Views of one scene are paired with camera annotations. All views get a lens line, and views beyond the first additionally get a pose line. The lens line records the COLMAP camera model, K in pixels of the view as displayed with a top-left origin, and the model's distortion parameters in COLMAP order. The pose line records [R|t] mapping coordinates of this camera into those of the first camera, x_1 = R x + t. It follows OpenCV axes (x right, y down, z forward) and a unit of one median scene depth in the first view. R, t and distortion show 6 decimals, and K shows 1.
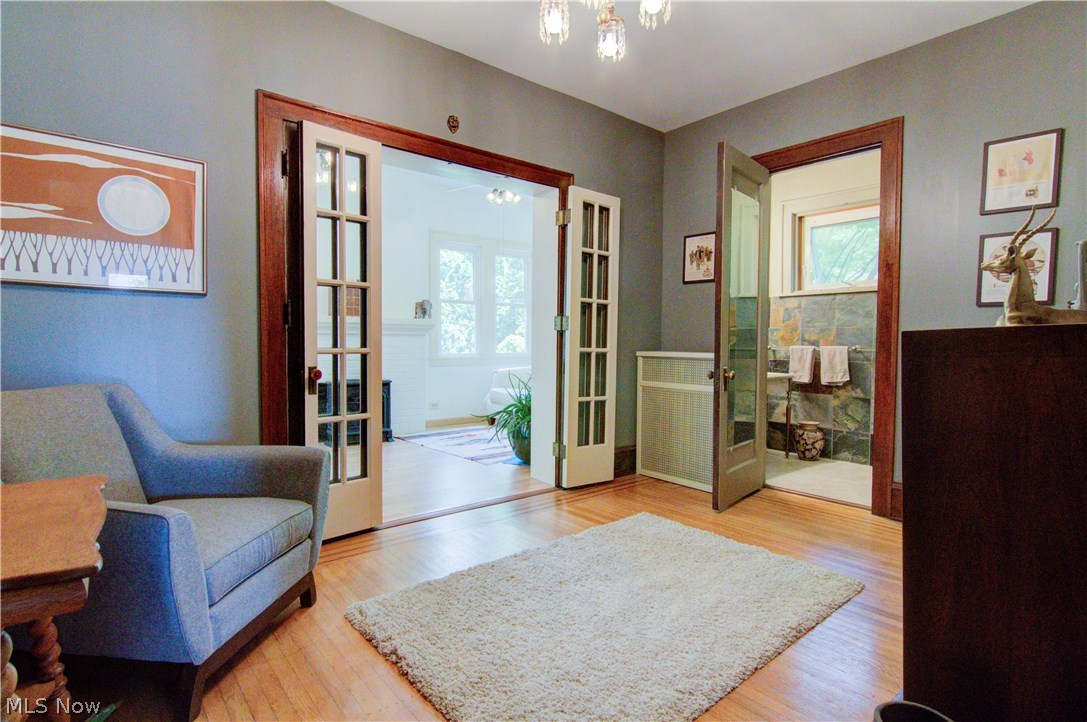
lens RADIAL K [[548.0, 0, 542.4], [0, 548.0, 359.7], [0, 0, 1]] dist [0.000944, -0.000260]
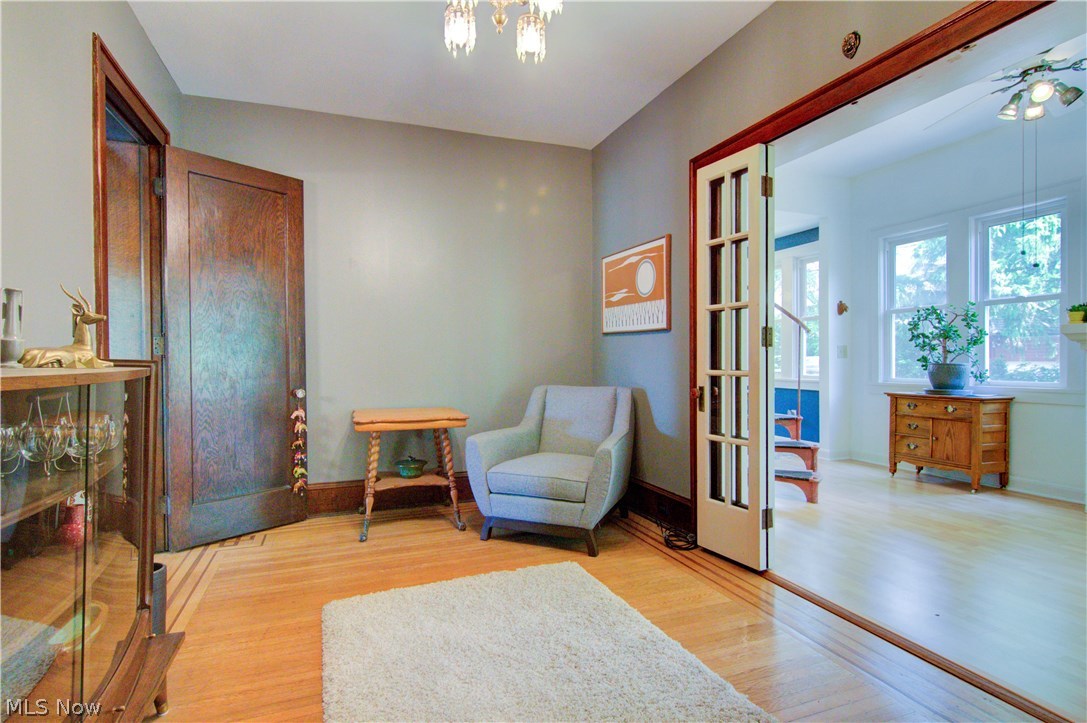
lens RADIAL K [[548.0, 0, 543.1], [0, 548.0, 362.6], [0, 0, 1]] dist [0.000944, -0.000260]
pose [[-0.310269, -0.003190, -0.950643, 0.831109], [-0.030333, 0.999518, 0.006546, -0.035821], [0.950165, 0.030867, -0.310216, 1.175149]]
